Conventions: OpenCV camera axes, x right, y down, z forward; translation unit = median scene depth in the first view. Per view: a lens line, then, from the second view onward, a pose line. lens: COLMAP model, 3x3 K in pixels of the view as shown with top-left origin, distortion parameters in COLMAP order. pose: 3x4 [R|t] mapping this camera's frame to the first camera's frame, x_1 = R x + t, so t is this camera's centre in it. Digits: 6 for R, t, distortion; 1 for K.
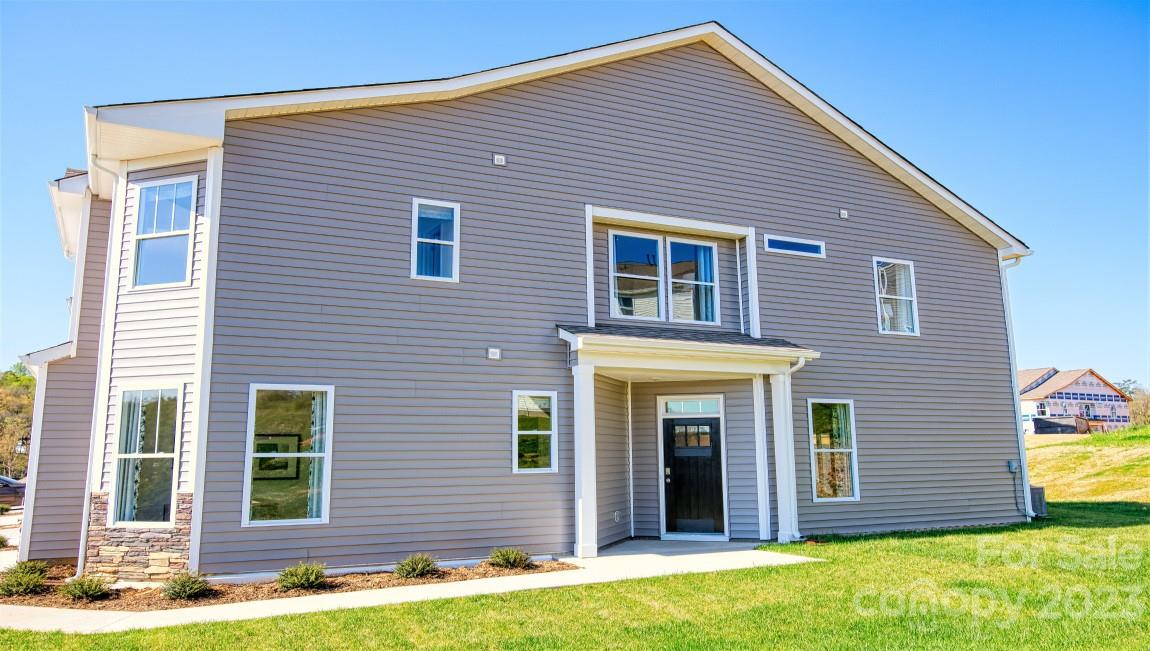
lens RADIAL K [[885.6, 0, 569.8], [0, 885.6, 289.5], [0, 0, 1]] dist [-0.004571, -0.003889]
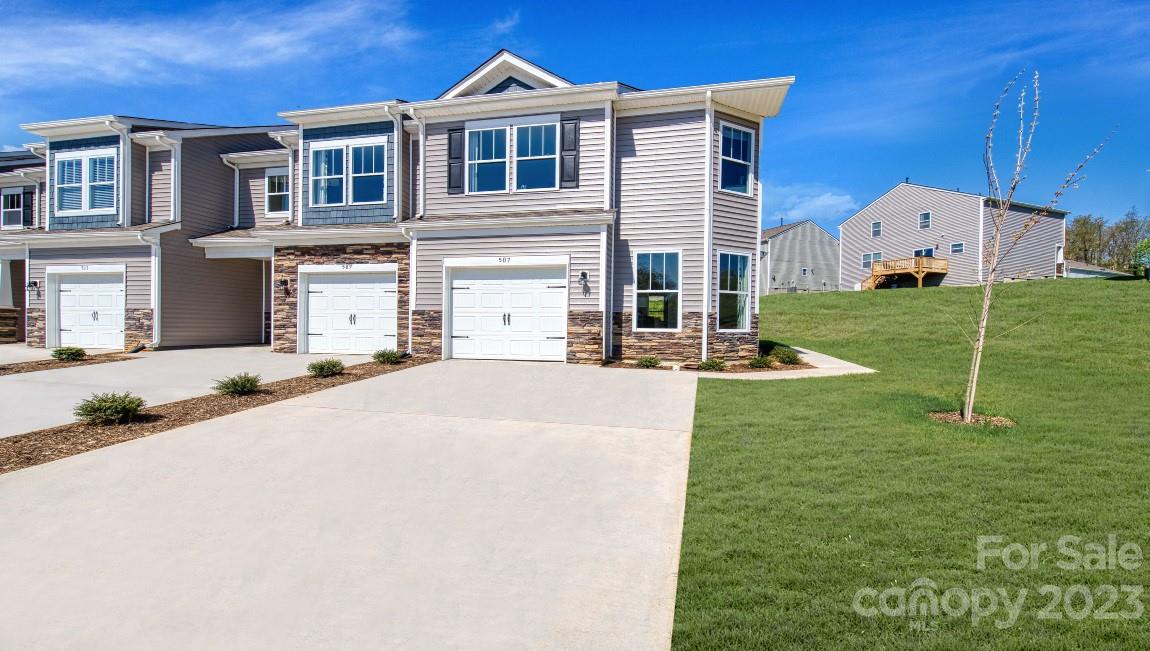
lens RADIAL K [[497.1, 0, 571.1], [0, 497.1, 327.3], [0, 0, 1]] dist [0.000616, -0.001111]
pose [[0.664136, 0.016402, 0.747432, -1.235937], [-0.164782, 0.978384, 0.124948, 0.161750], [-0.729226, -0.206146, 0.652483, 0.504192]]
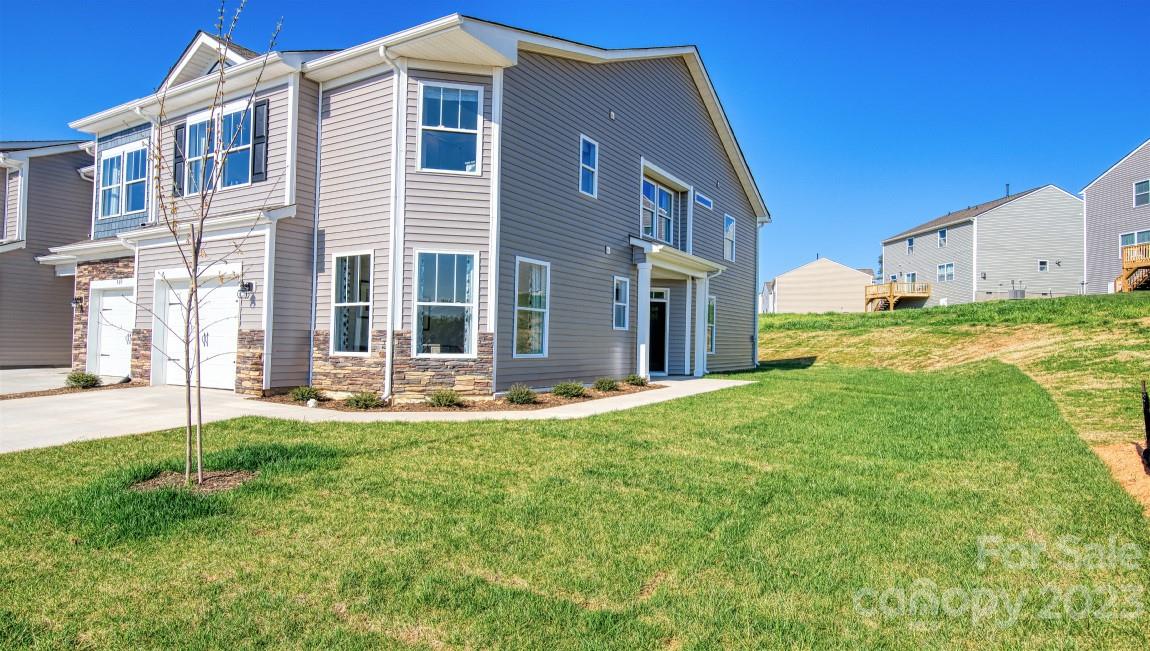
lens RADIAL K [[645.4, 0, 575.6], [0, 645.4, 325.0], [0, 0, 1]] dist [-0.005416, -0.002186]
pose [[0.859605, 0.041208, 0.509294, -0.691749], [-0.126459, 0.982891, 0.133915, 0.058755], [-0.495063, -0.179519, 0.850109, 0.083317]]
